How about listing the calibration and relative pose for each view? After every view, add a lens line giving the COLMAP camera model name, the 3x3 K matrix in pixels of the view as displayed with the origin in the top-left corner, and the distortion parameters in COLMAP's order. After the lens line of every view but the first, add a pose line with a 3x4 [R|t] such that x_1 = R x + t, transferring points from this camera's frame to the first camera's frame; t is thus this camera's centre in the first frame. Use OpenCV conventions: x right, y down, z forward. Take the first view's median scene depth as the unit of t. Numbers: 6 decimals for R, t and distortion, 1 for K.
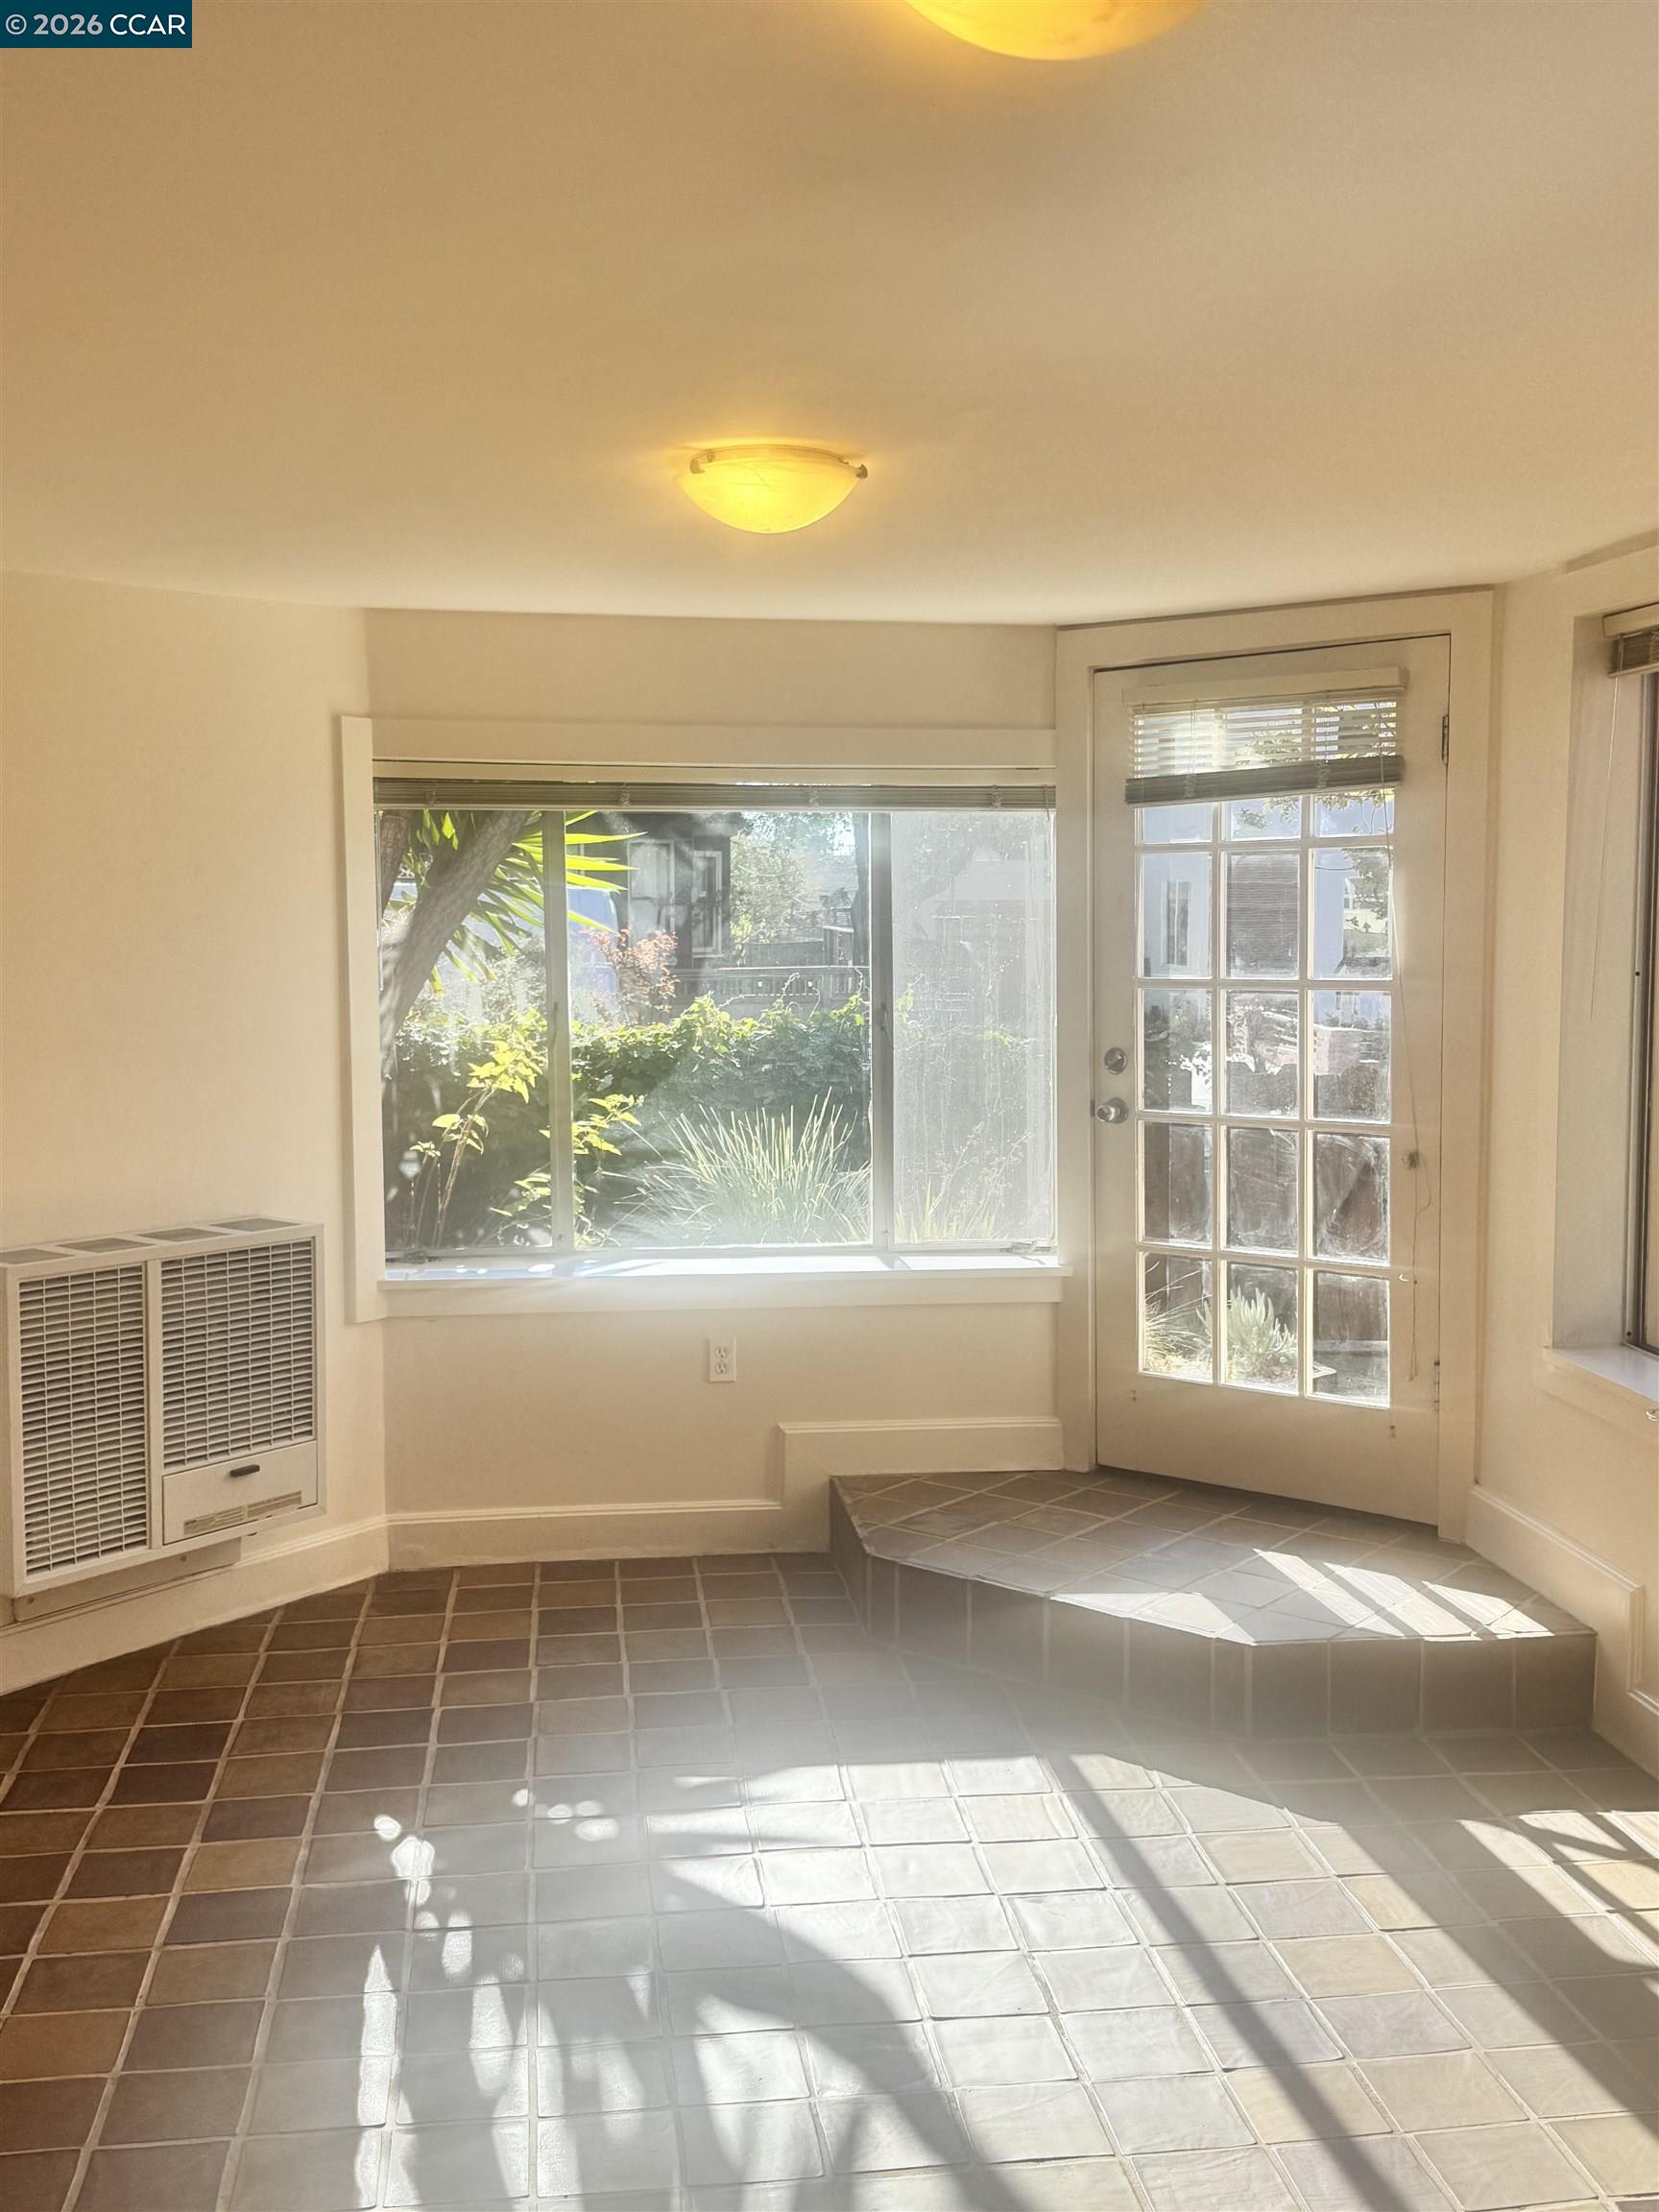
lens RADIAL K [[2260.4, 0, 824.2], [0, 2260.4, 1104.3], [0, 0, 1]] dist [0.070404, 0.000000]
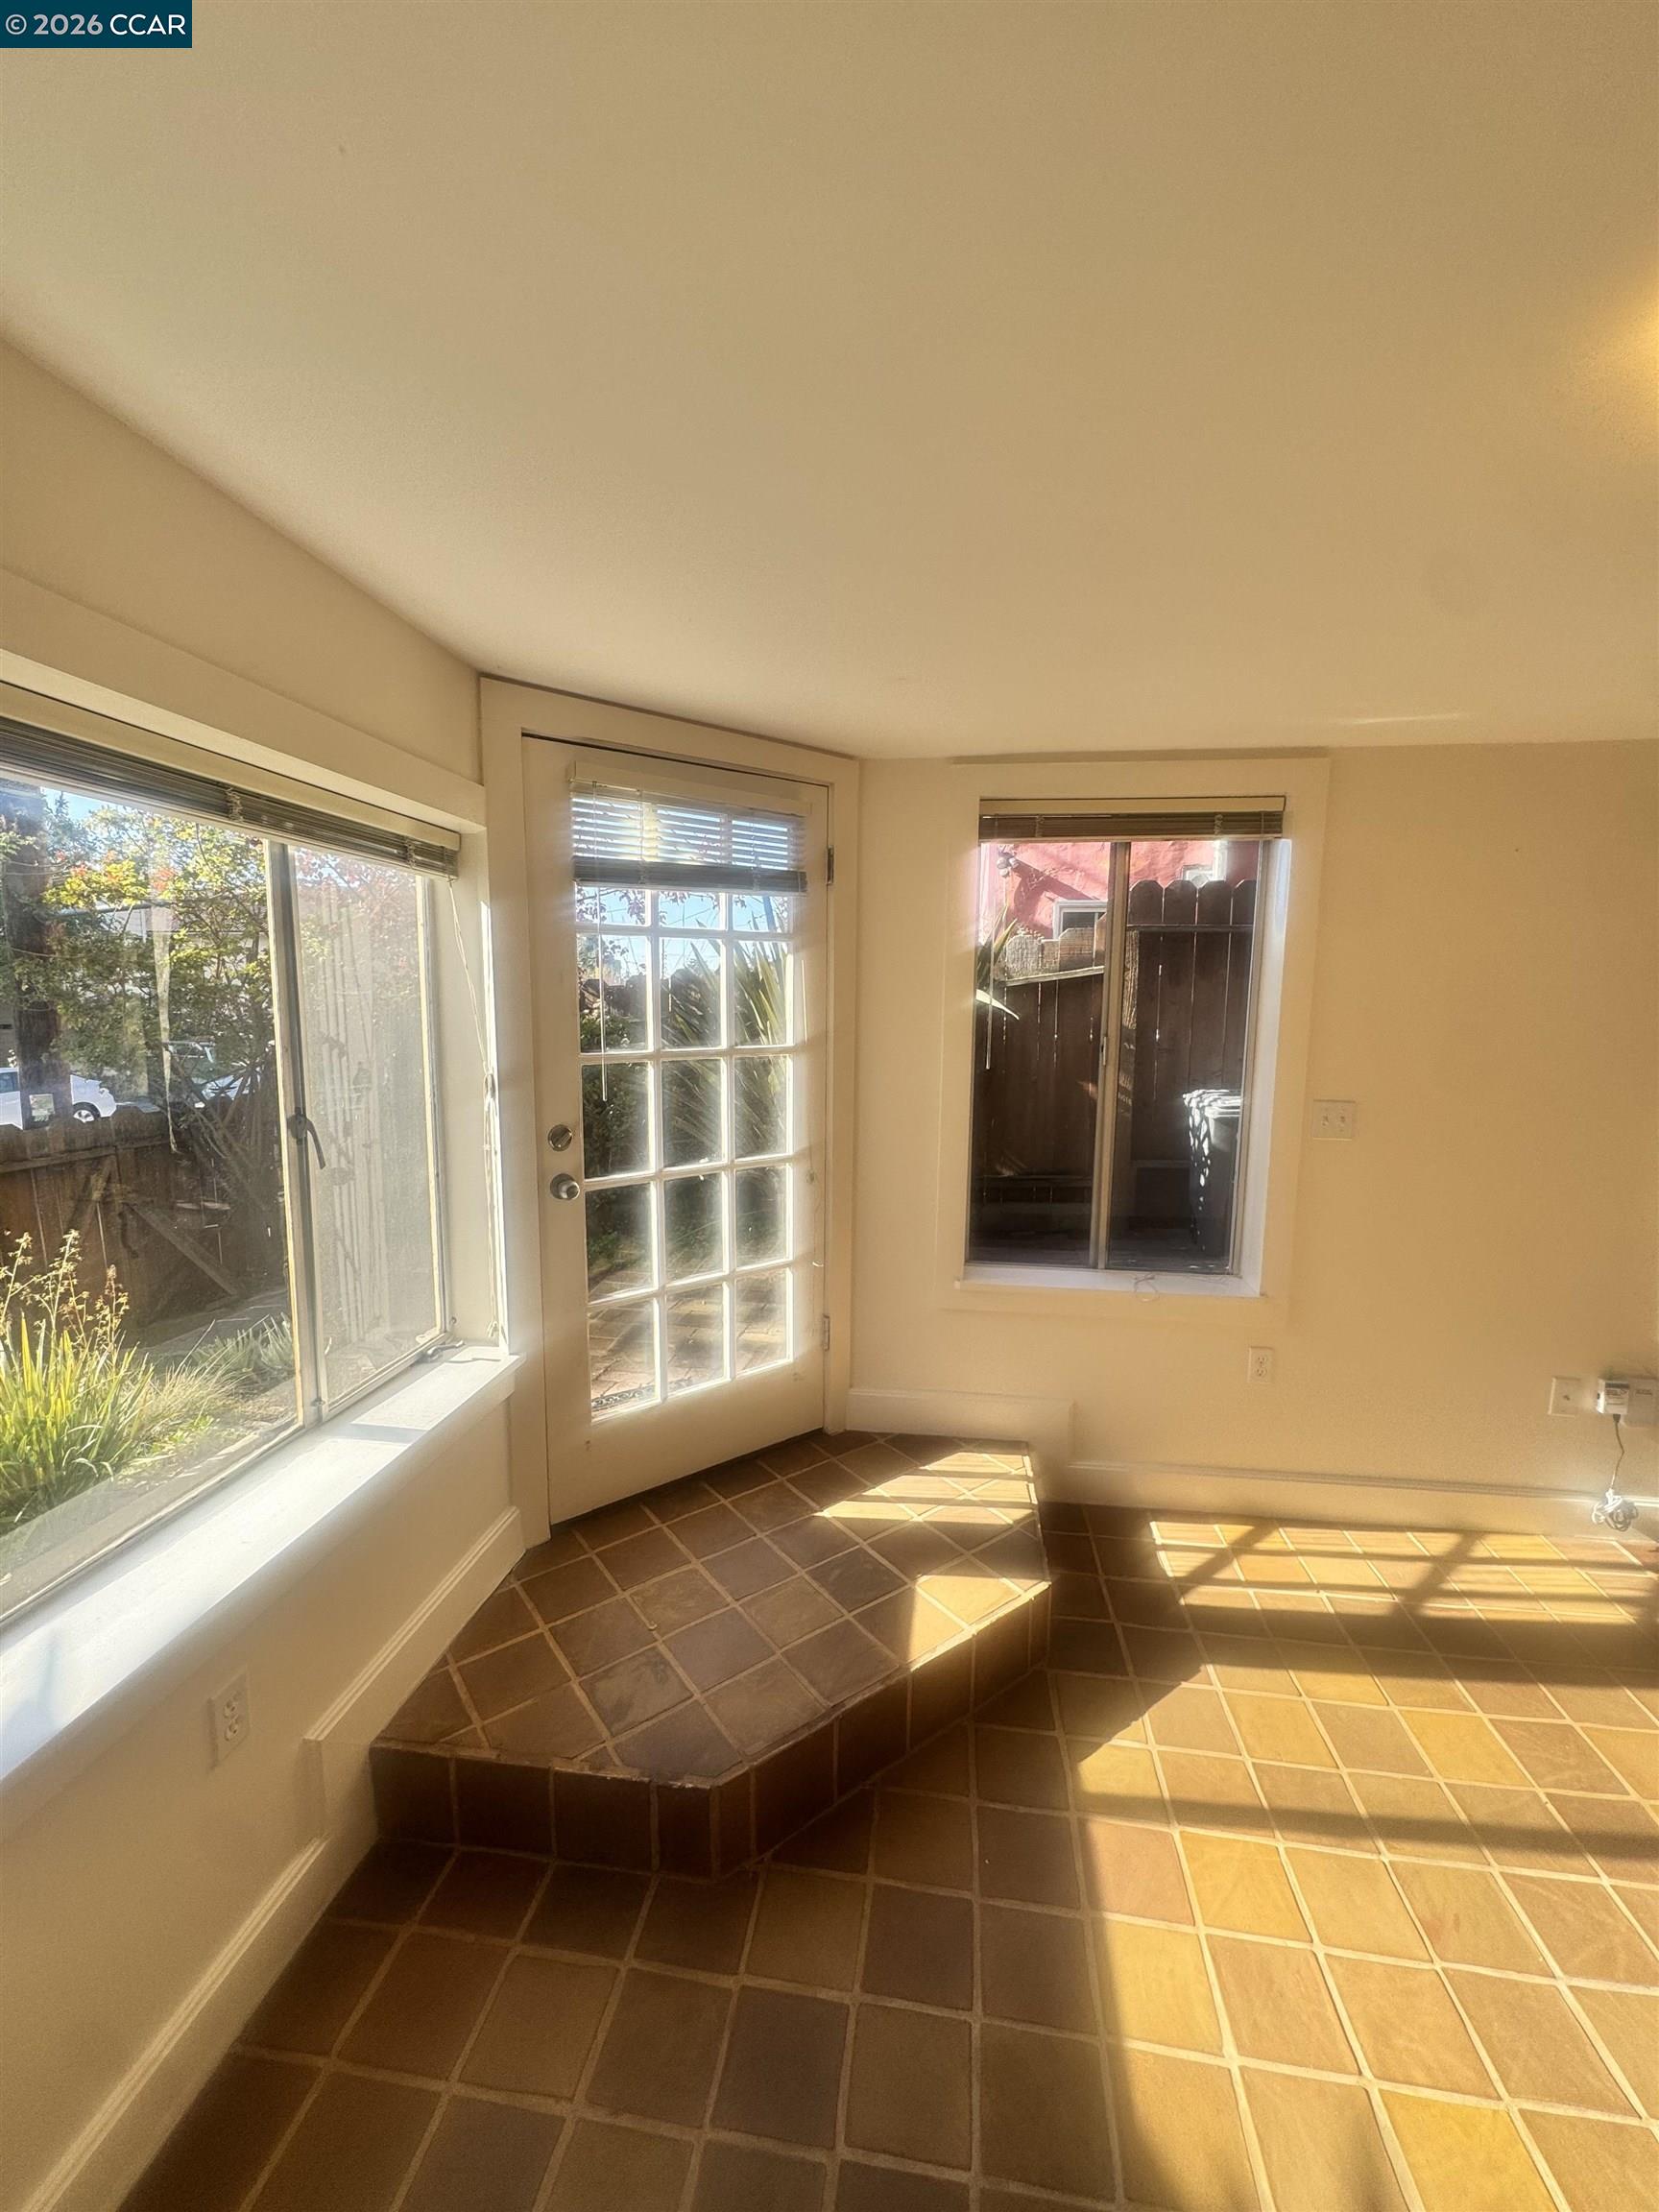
lens RADIAL K [[873.5, 0, 834.1], [0, 873.5, 1103.9], [0, 0, 1]] dist [-0.005419, 0.000702]
pose [[0.250432, -0.114945, 0.961286, -0.233479], [0.078075, 0.992091, 0.098288, -0.068992], [-0.964981, 0.050438, 0.257426, 0.850286]]
